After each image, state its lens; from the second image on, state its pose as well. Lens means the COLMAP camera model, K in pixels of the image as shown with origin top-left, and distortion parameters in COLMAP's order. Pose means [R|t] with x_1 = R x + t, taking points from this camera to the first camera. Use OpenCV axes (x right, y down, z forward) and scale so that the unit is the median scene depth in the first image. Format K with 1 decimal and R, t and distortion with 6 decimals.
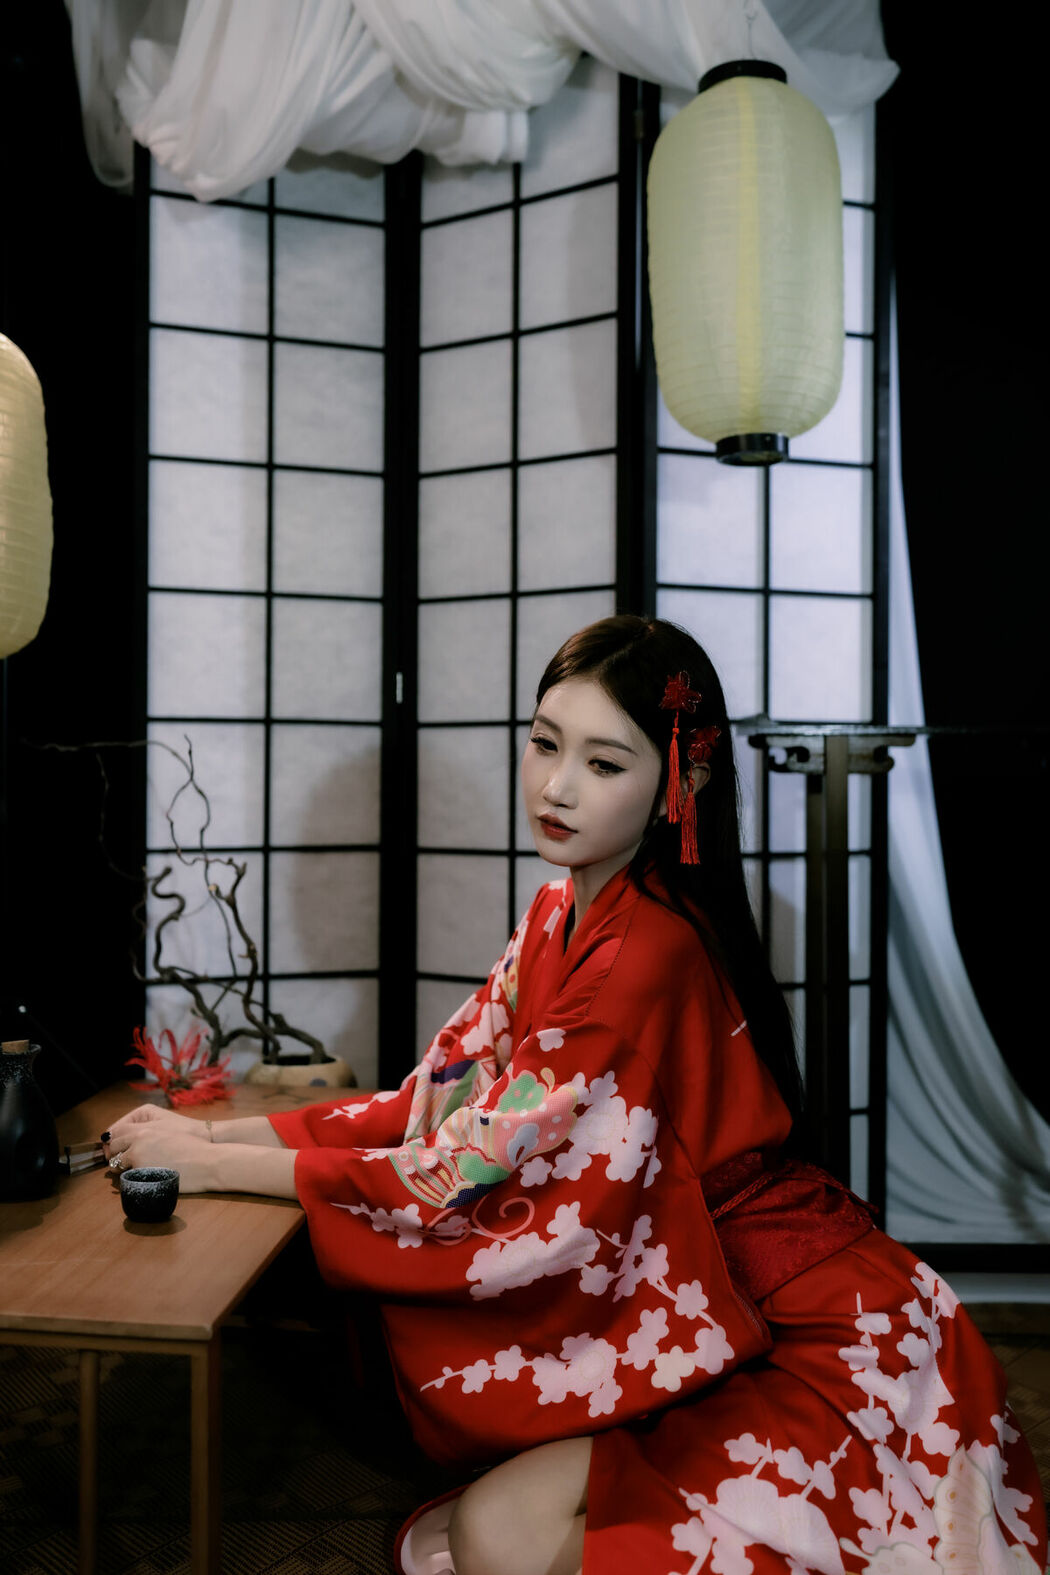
lens RADIAL K [[1502.0, 0, 523.1], [0, 1502.0, 783.3], [0, 0, 1]] dist [-0.000193, 0.000000]
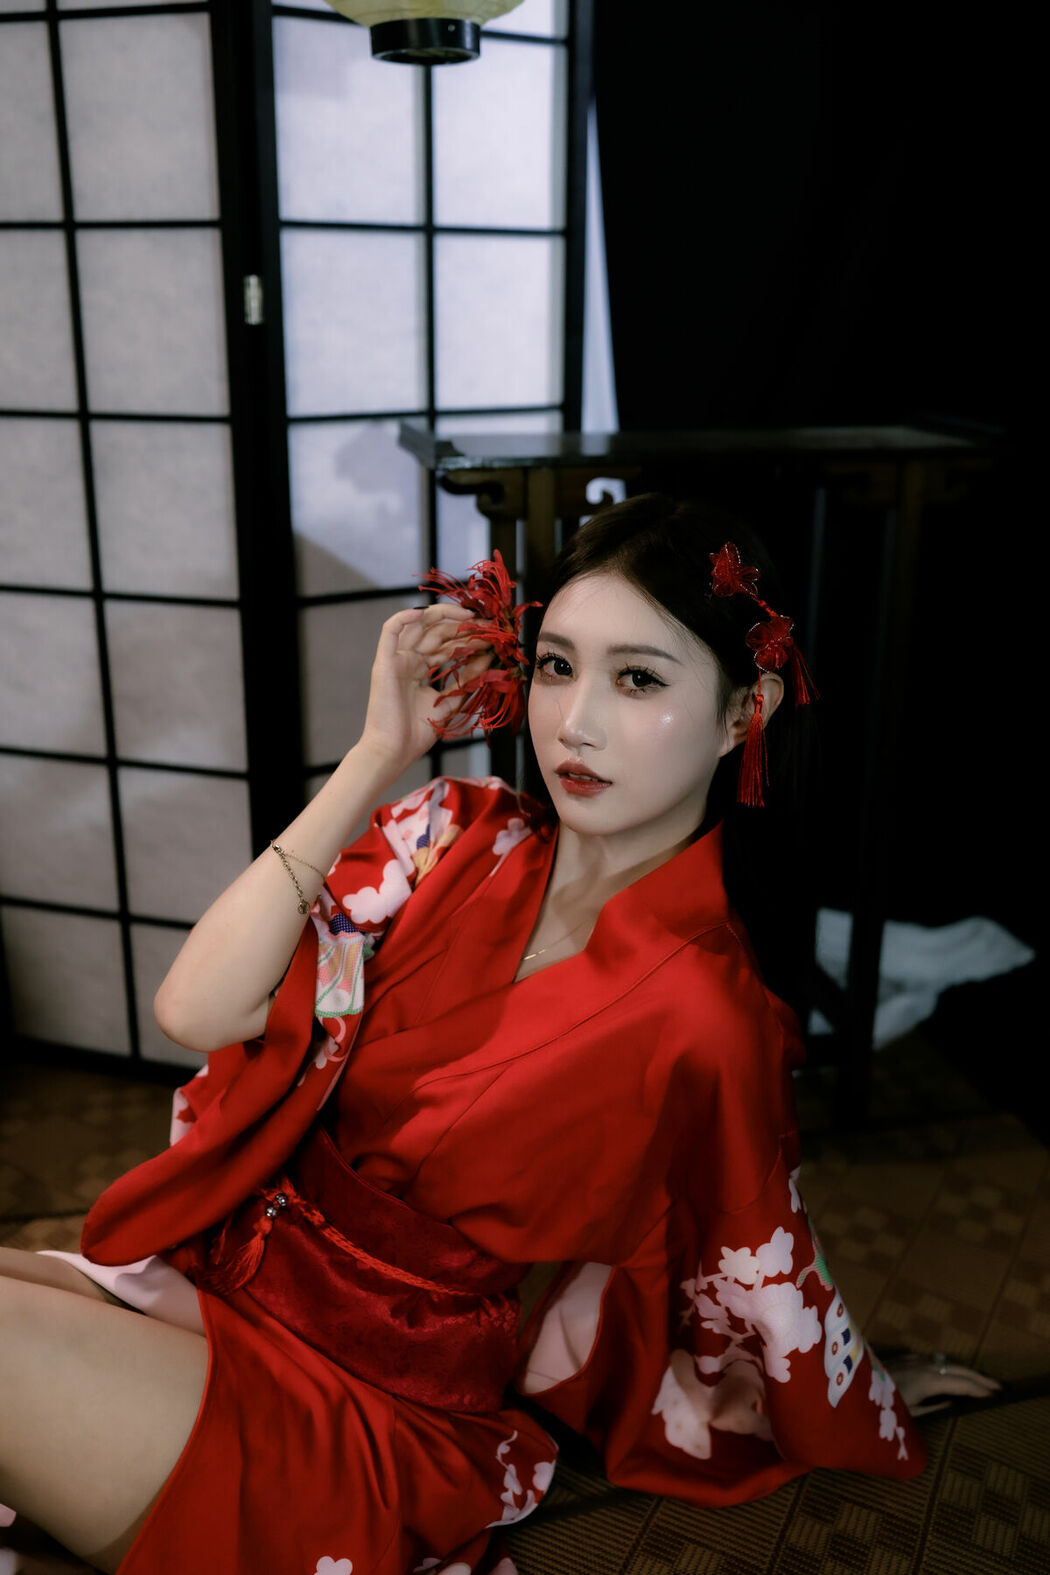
lens RADIAL K [[1502.0, 0, 524.2], [0, 1502.0, 780.8], [0, 0, 1]] dist [-0.000193, 0.000000]
pose [[0.964701, -0.079861, 0.250945, 0.002151], [-0.002391, 0.950214, 0.311588, -0.099096], [-0.263335, -0.301190, 0.916482, 0.236691]]
